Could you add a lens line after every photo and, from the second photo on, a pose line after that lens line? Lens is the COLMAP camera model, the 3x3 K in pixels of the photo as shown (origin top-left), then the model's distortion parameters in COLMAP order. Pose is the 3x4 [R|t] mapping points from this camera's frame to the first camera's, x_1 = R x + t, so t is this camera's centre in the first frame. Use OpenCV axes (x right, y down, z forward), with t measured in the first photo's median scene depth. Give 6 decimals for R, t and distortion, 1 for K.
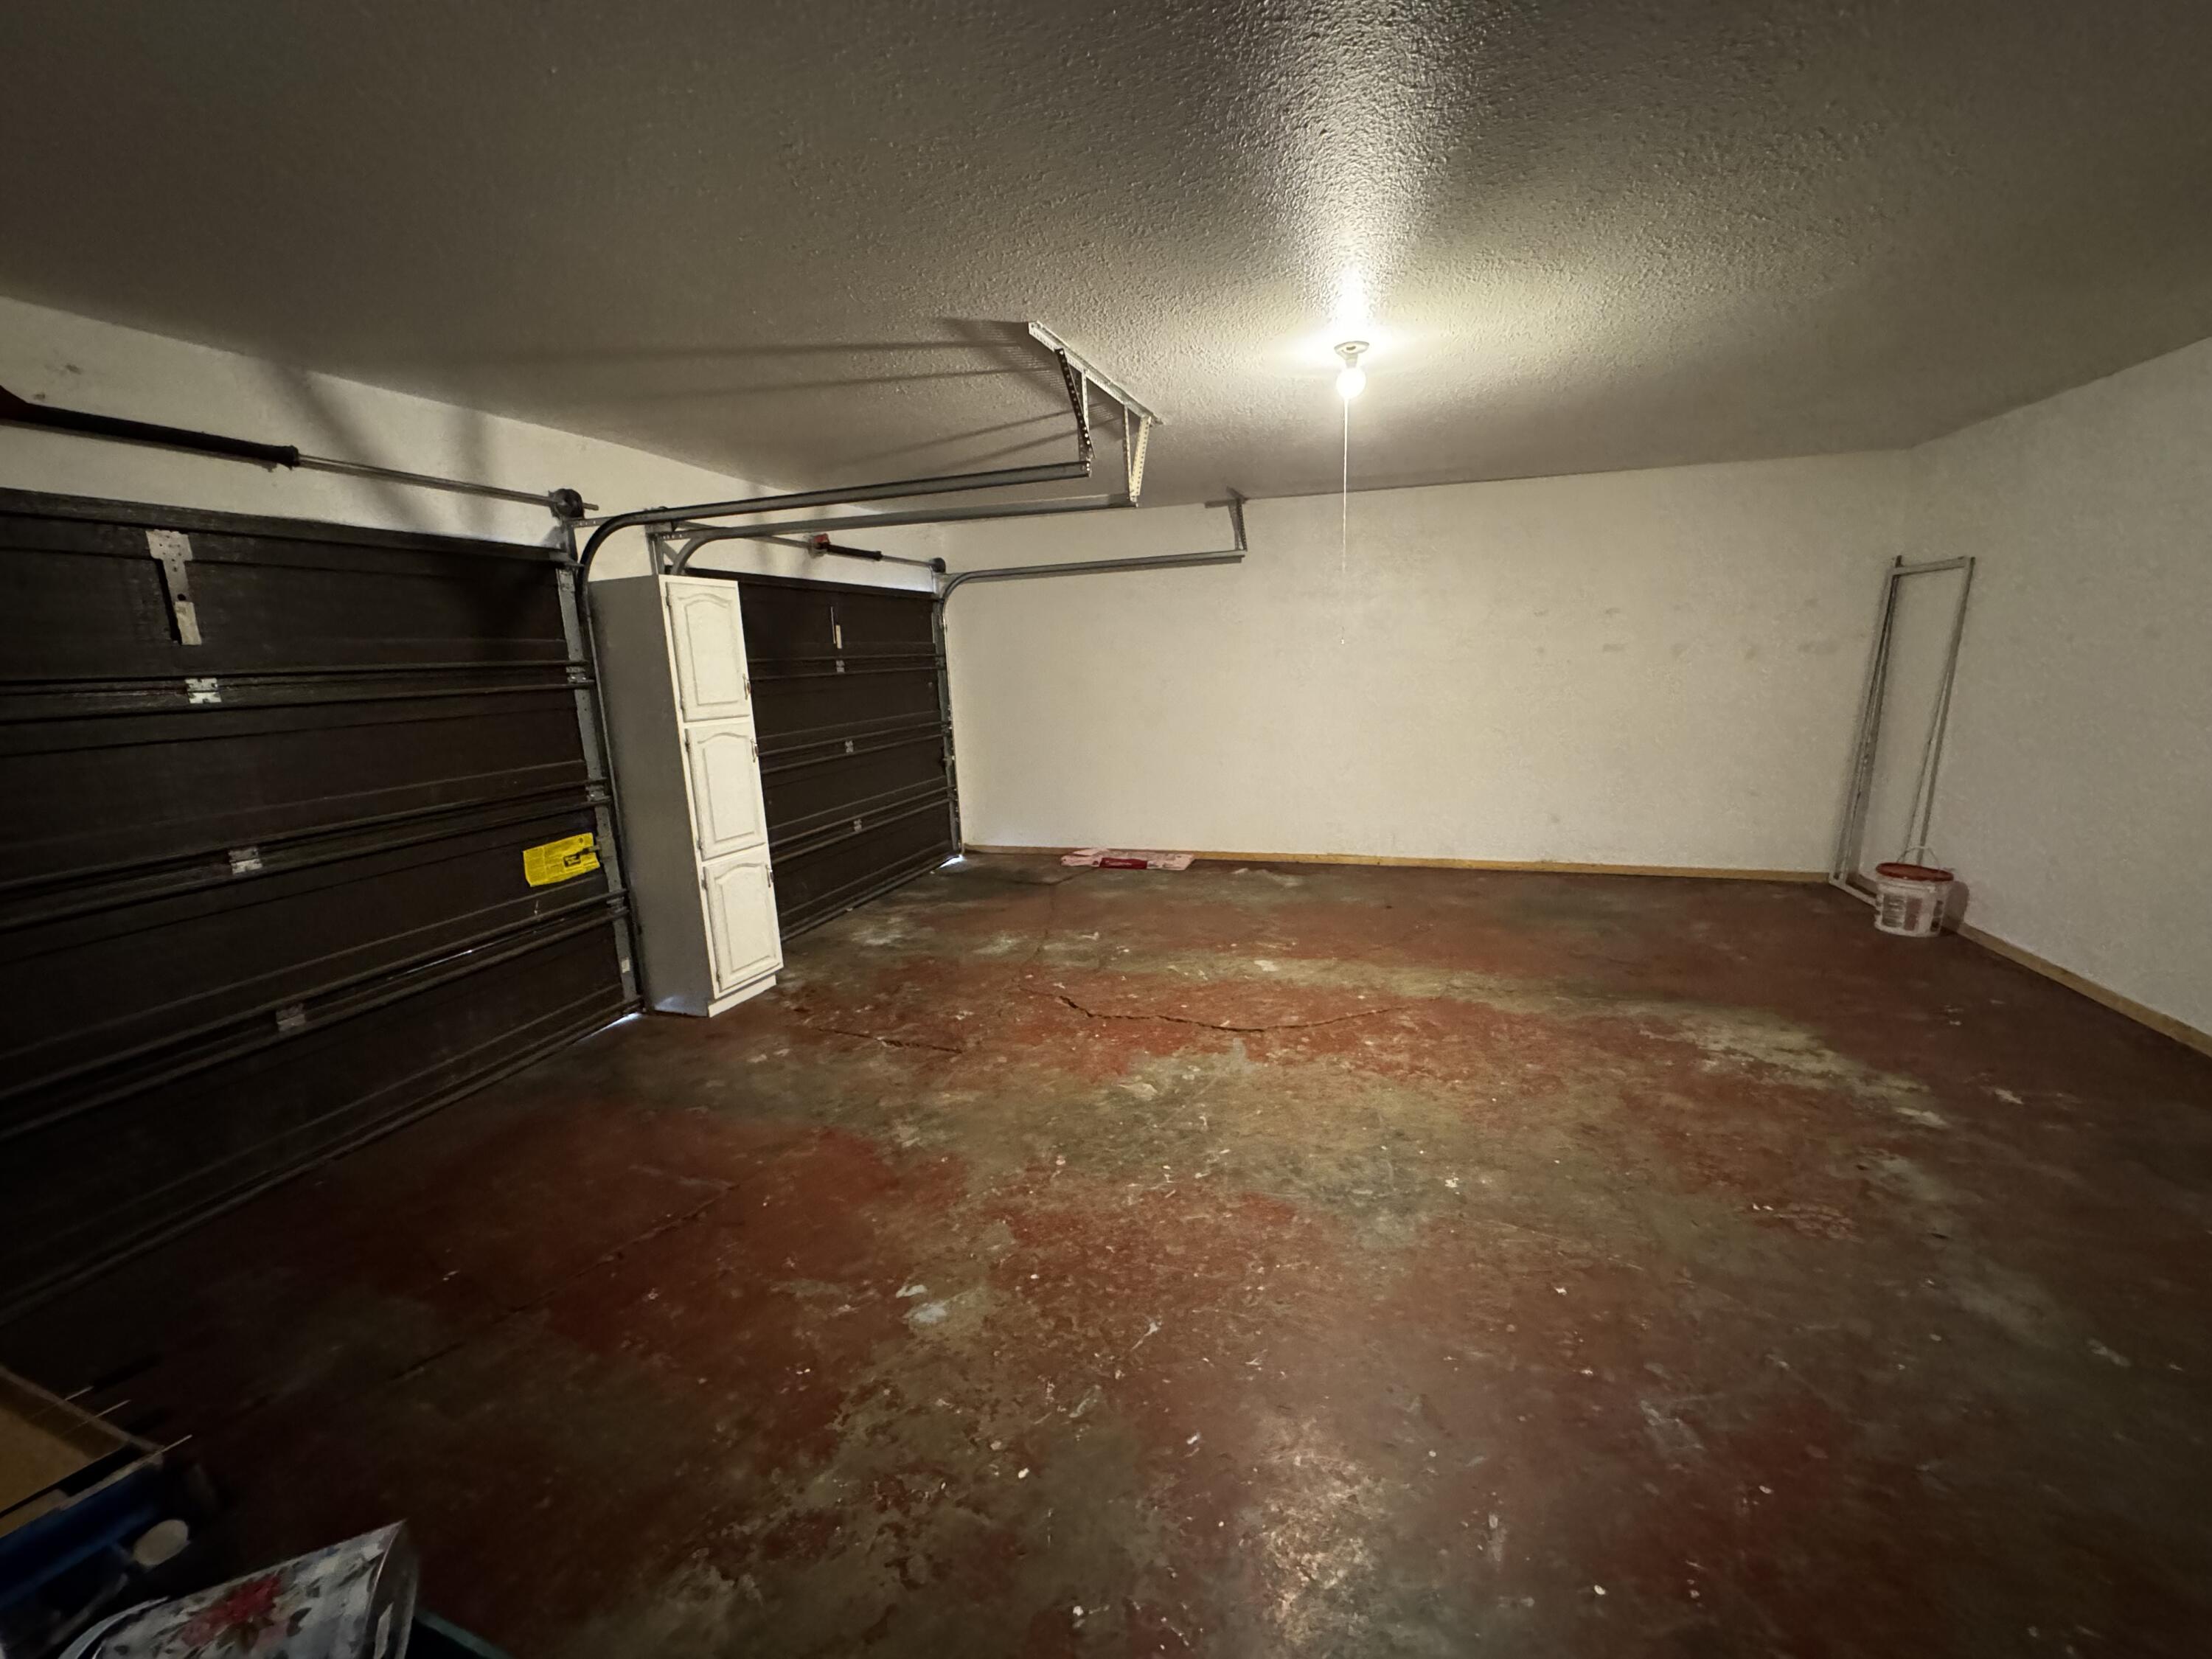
lens RADIAL K [[890.6, 0, 1106.6], [0, 890.6, 828.8], [0, 0, 1]] dist [-0.000137, 0.000153]
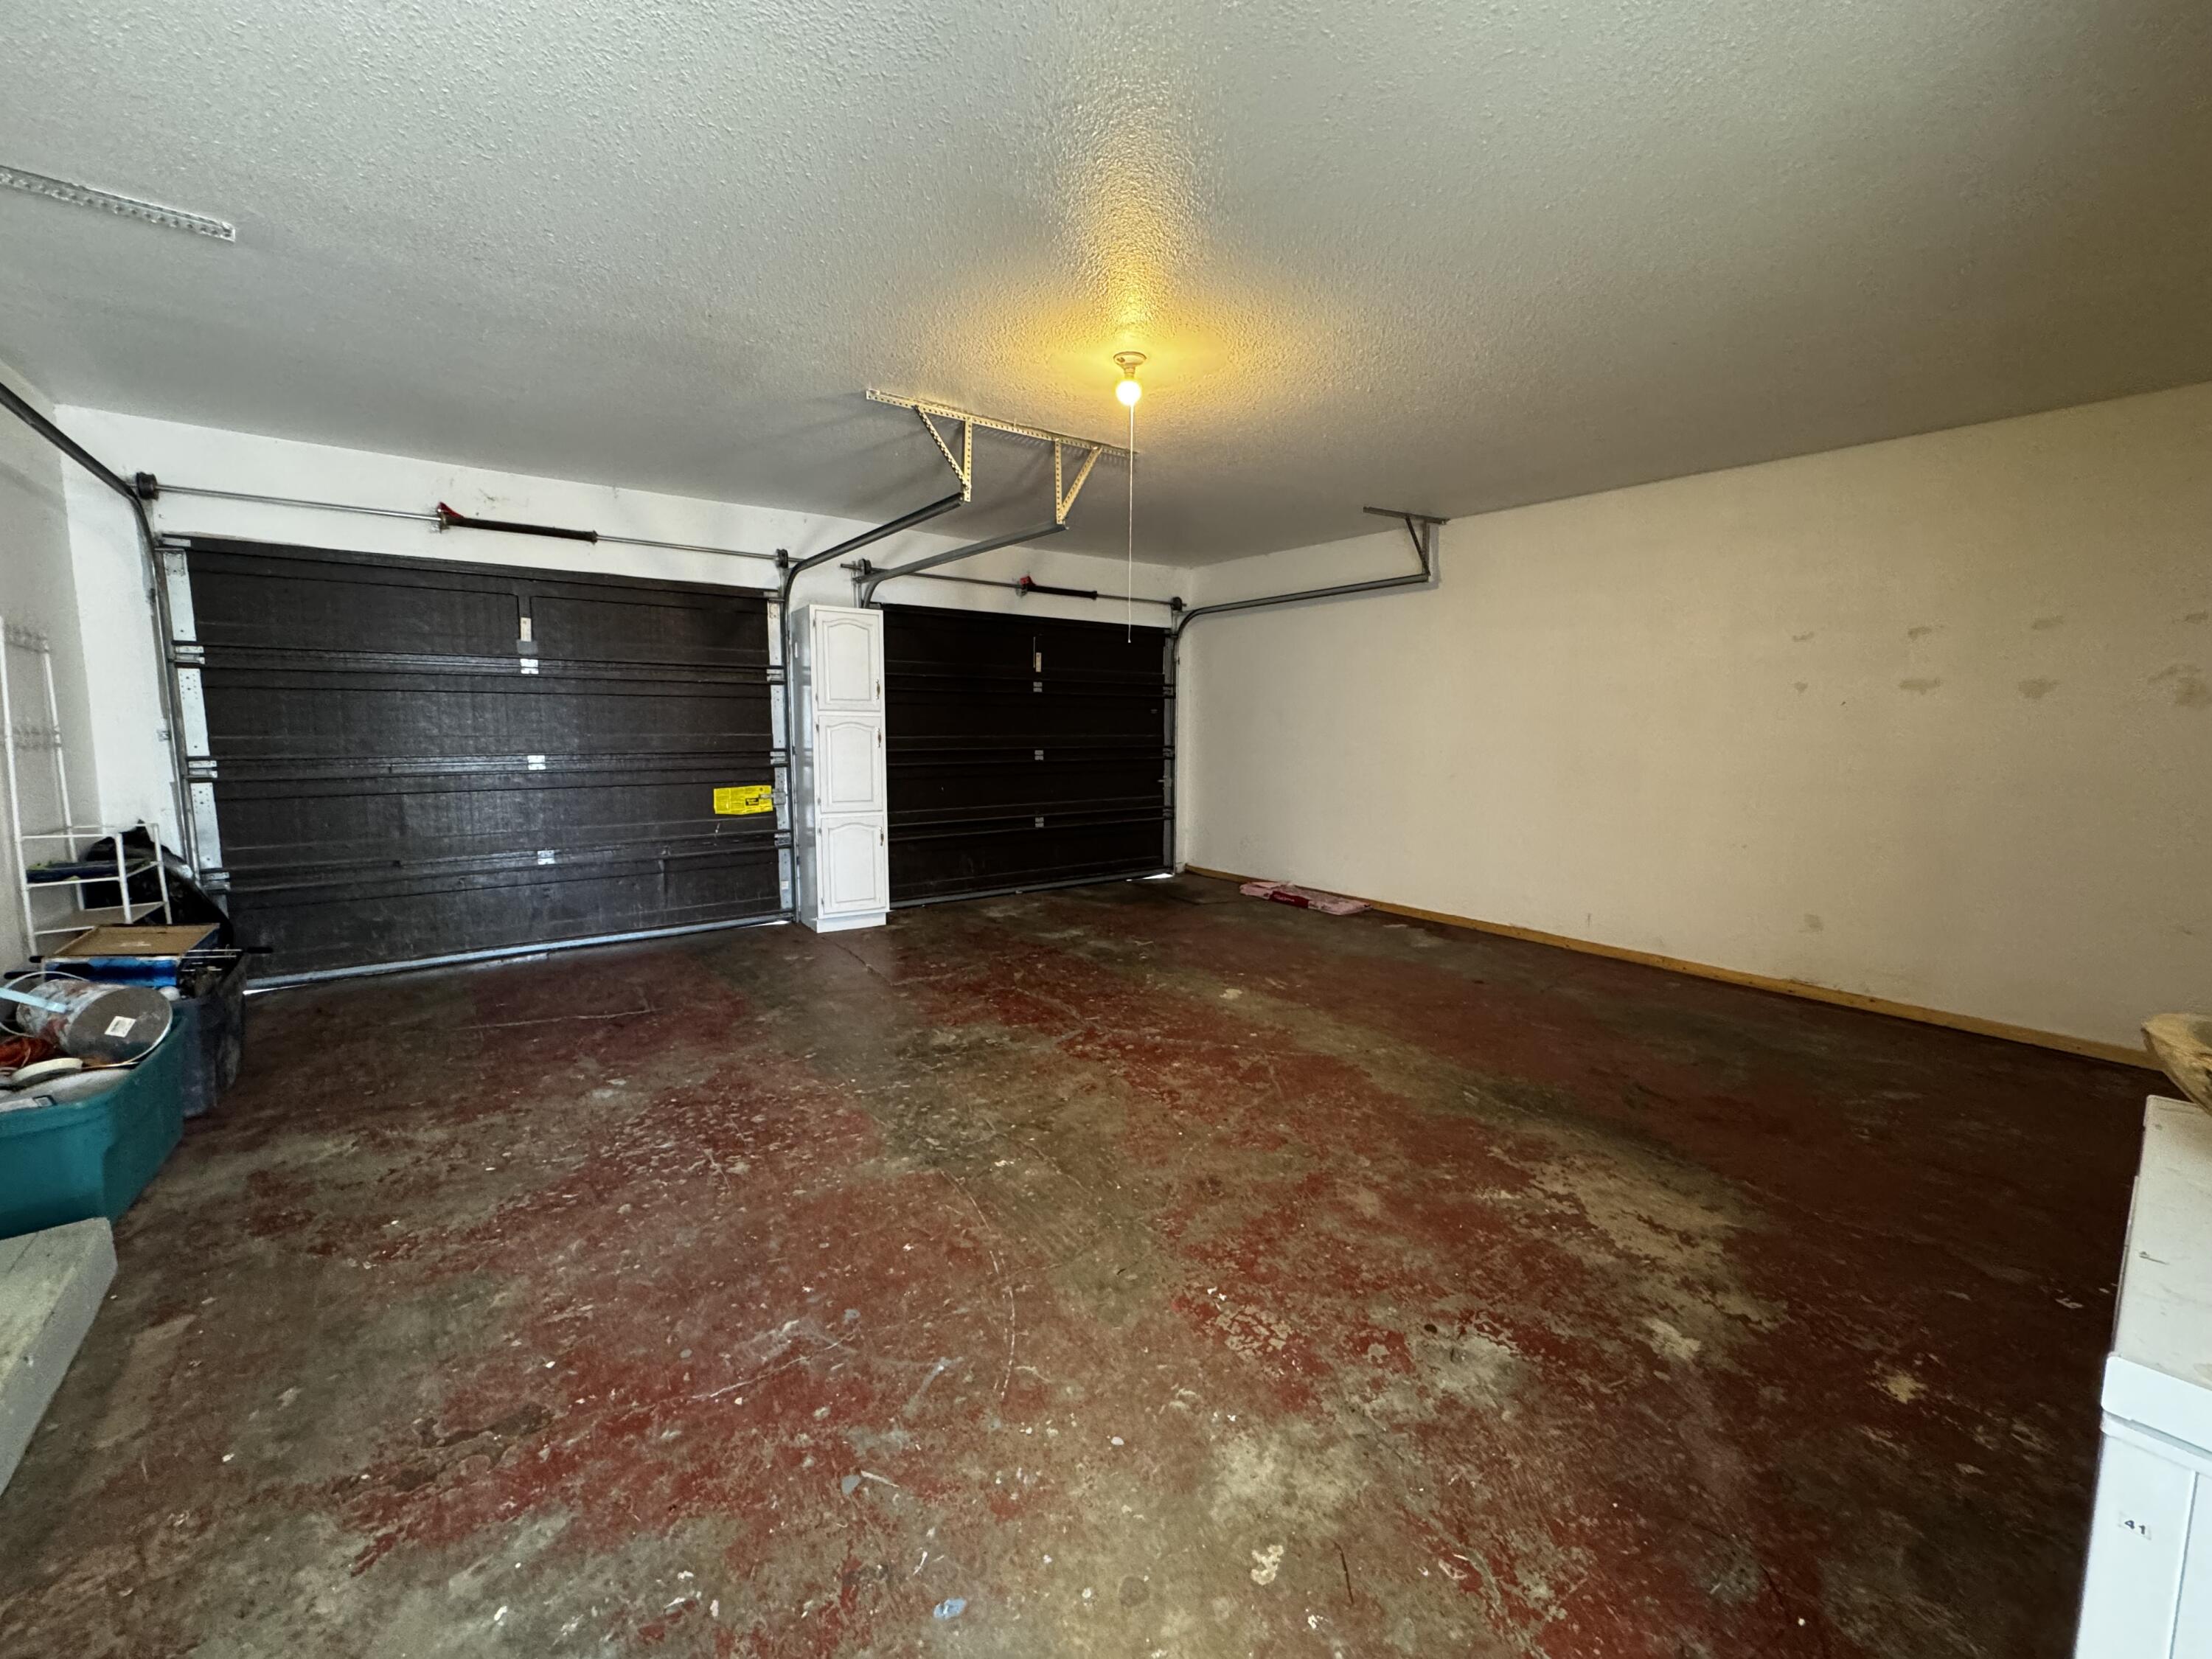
lens RADIAL K [[890.6, 0, 1098.4], [0, 890.6, 825.1], [0, 0, 1]] dist [-0.000137, 0.000153]
pose [[0.810145, 0.110794, -0.575665, 0.684518], [-0.151399, 0.988208, -0.022873, 0.021520], [0.566343, 0.105686, 0.817366, 0.141489]]
